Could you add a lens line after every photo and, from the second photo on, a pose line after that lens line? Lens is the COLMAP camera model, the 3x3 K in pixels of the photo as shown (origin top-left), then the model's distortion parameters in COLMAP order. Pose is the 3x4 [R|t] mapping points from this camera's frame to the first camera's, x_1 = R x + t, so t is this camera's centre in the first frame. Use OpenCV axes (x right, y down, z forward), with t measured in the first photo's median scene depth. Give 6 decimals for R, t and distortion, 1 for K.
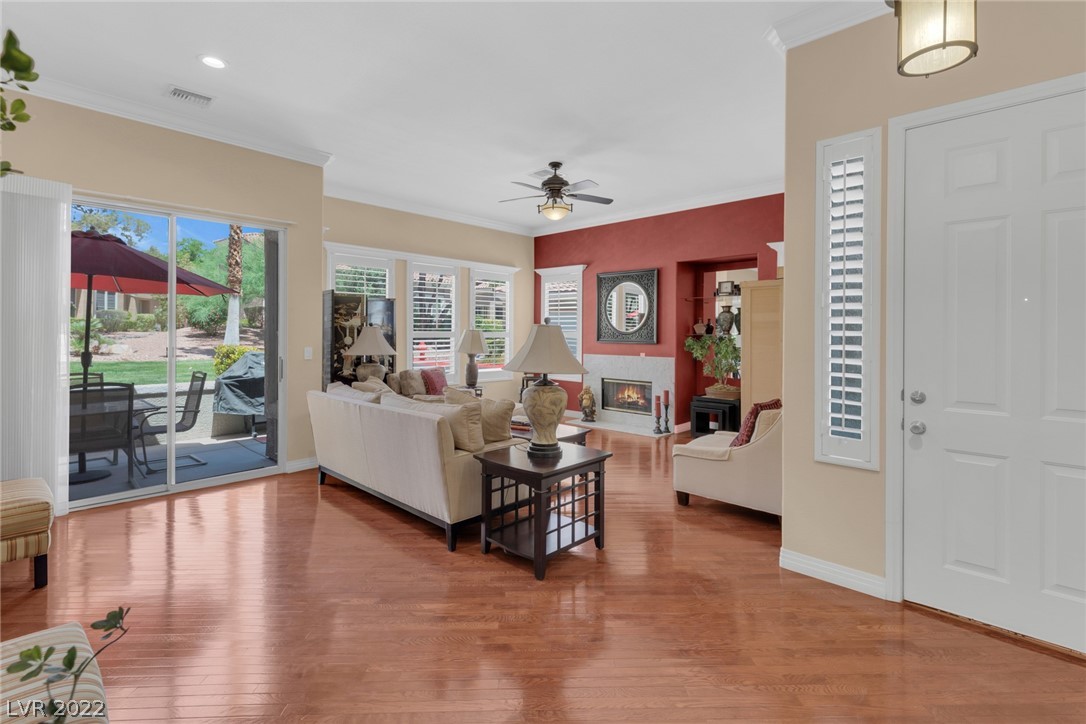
lens RADIAL K [[483.9, 0, 554.9], [0, 483.9, 336.6], [0, 0, 1]] dist [0.005720, -0.001491]
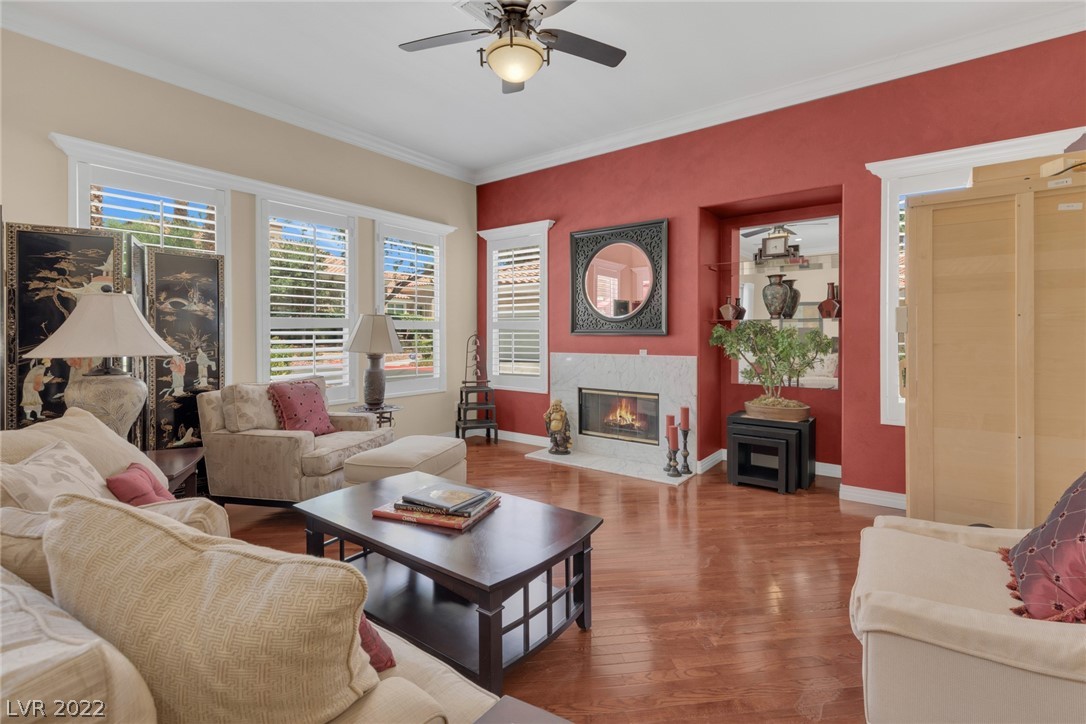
lens RADIAL K [[491.4, 0, 547.8], [0, 491.4, 337.4], [0, 0, 1]] dist [-0.005829, -0.000205]
pose [[0.995517, -0.007215, 0.094303, -0.010082], [0.007116, 0.999974, 0.001392, 0.014732], [-0.094311, -0.000715, 0.995543, 0.339697]]
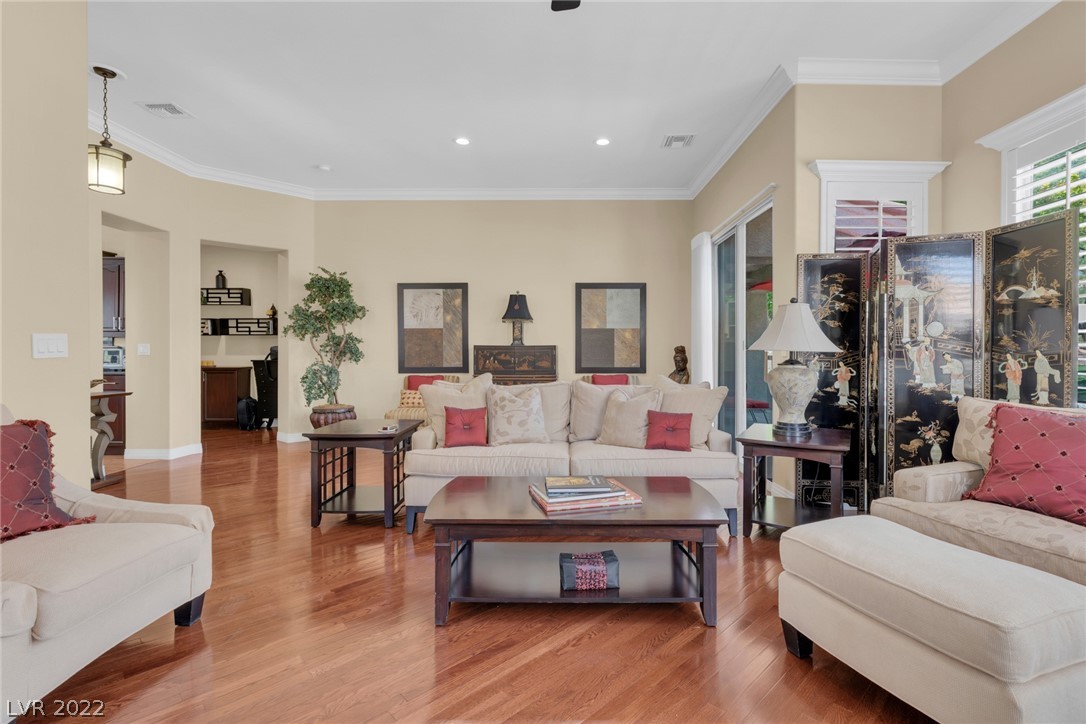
lens RADIAL K [[499.8, 0, 543.1], [0, 499.8, 353.2], [0, 0, 1]] dist [0.011662, -0.000116]
pose [[-0.768734, -0.005673, -0.639543, 0.181261], [-0.010254, 0.999941, 0.003455, 0.027516], [0.639486, 0.009214, -0.768747, 0.868714]]
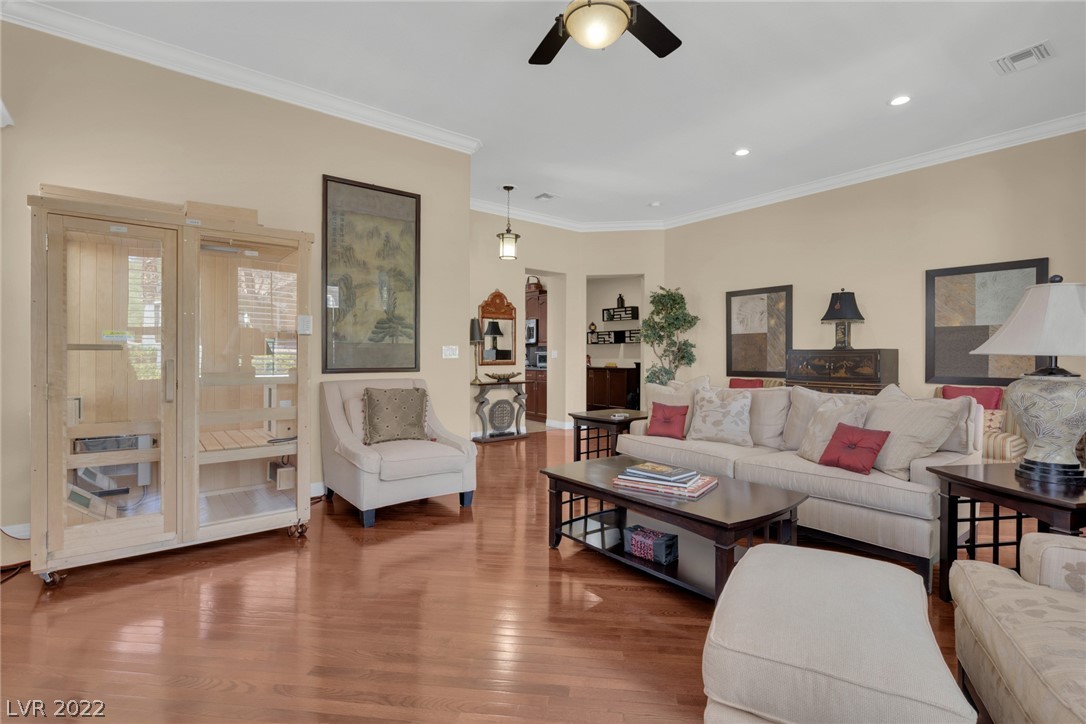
lens RADIAL K [[483.9, 0, 542.3], [0, 483.9, 359.8], [0, 0, 1]] dist [0.005720, -0.001491]
pose [[-0.985464, -0.012067, 0.169454, -0.016923], [-0.009401, 0.999819, 0.016525, 0.025808], [-0.169623, 0.014692, -0.985399, 0.999995]]
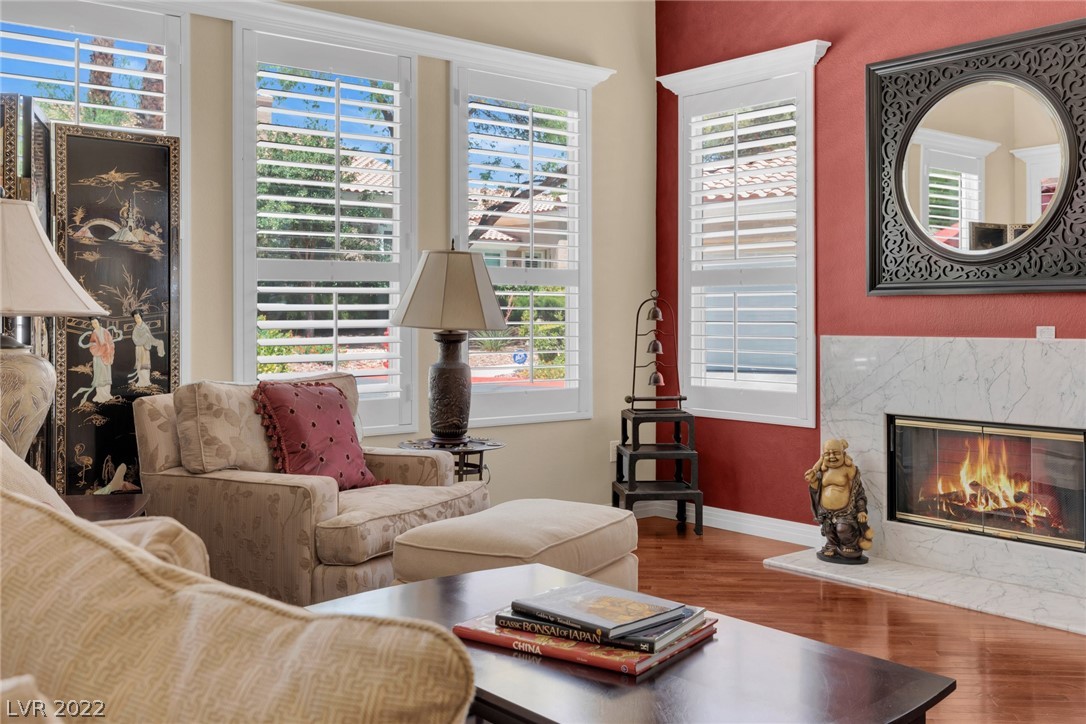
lens RADIAL K [[1064.1, 0, 541.3], [0, 1064.1, 314.3], [0, 0, 1]] dist [-0.015331, 0.000000]
pose [[0.988373, -0.007642, -0.151857, -0.014024], [0.006488, 0.999946, -0.008098, 0.028877], [0.151911, 0.007019, 0.988369, 0.337828]]
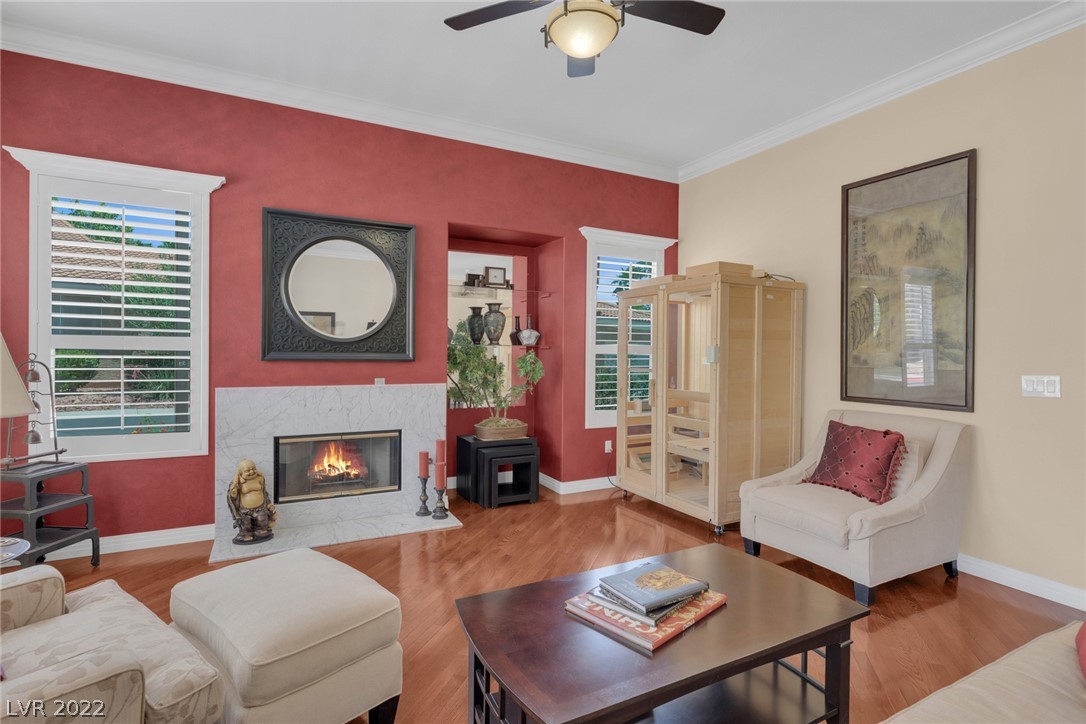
lens RADIAL K [[536.3, 0, 532.6], [0, 536.3, 356.3], [0, 0, 1]] dist [-0.005665, 0.001756]
pose [[0.343097, -0.013736, 0.939200, -0.309851], [-0.003936, 0.999863, 0.016061, -0.000903], [-0.939292, -0.009207, 0.342996, 0.620356]]
